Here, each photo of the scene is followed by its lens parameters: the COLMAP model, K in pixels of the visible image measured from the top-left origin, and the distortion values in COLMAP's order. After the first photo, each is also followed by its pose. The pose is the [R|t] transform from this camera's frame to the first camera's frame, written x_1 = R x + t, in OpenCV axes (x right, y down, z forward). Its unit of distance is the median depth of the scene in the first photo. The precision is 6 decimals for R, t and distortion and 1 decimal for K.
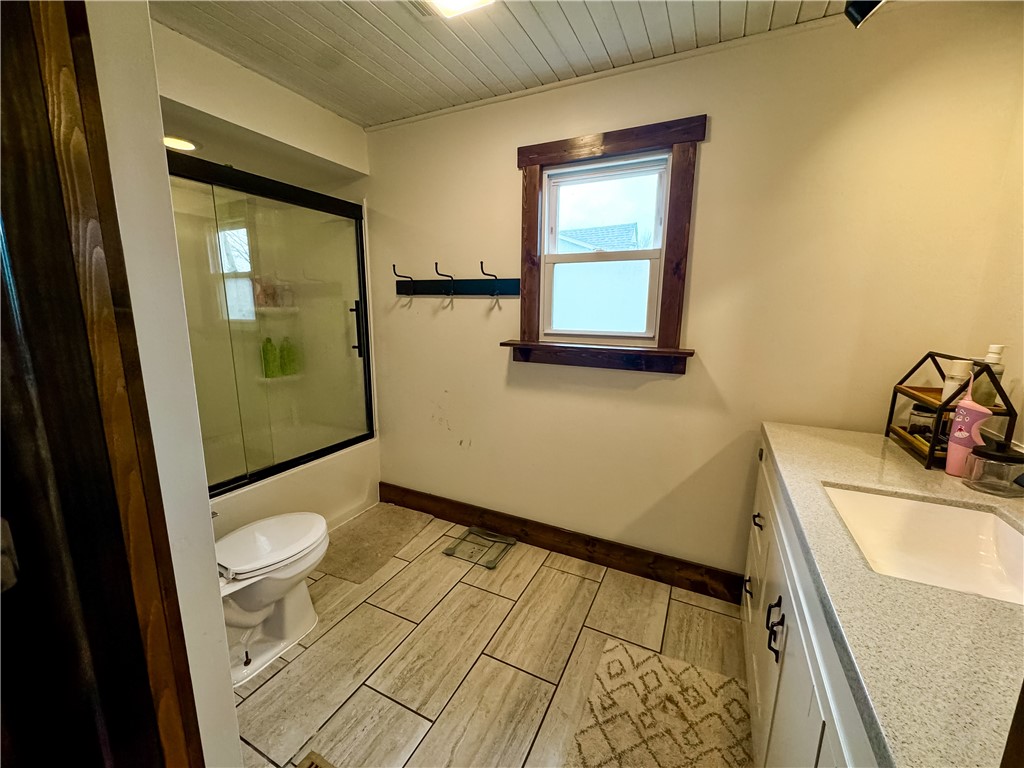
lens RADIAL K [[405.9, 0, 513.1], [0, 405.9, 382.7], [0, 0, 1]] dist [-0.001684, -0.000112]
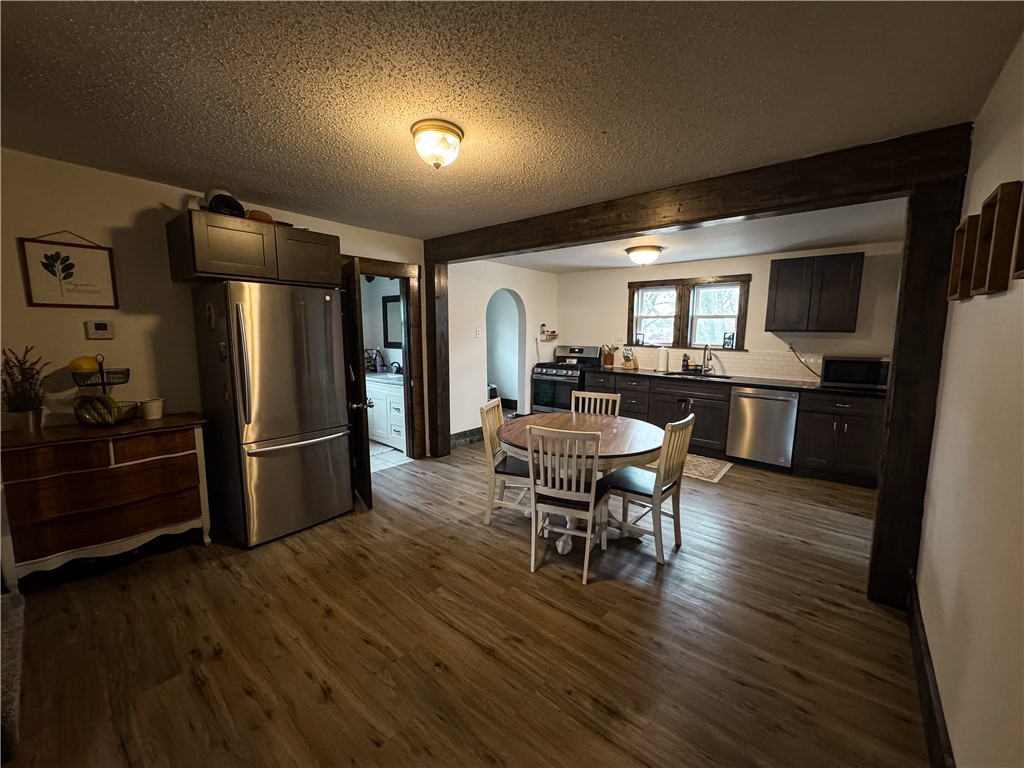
lens RADIAL K [[405.9, 0, 511.8], [0, 405.9, 382.6], [0, 0, 1]] dist [-0.001684, -0.000112]
pose [[0.245976, -0.128219, 0.960758, -3.379151], [0.176643, 0.980543, 0.085635, 0.212853], [-0.953044, 0.148647, 0.263839, -1.892104]]
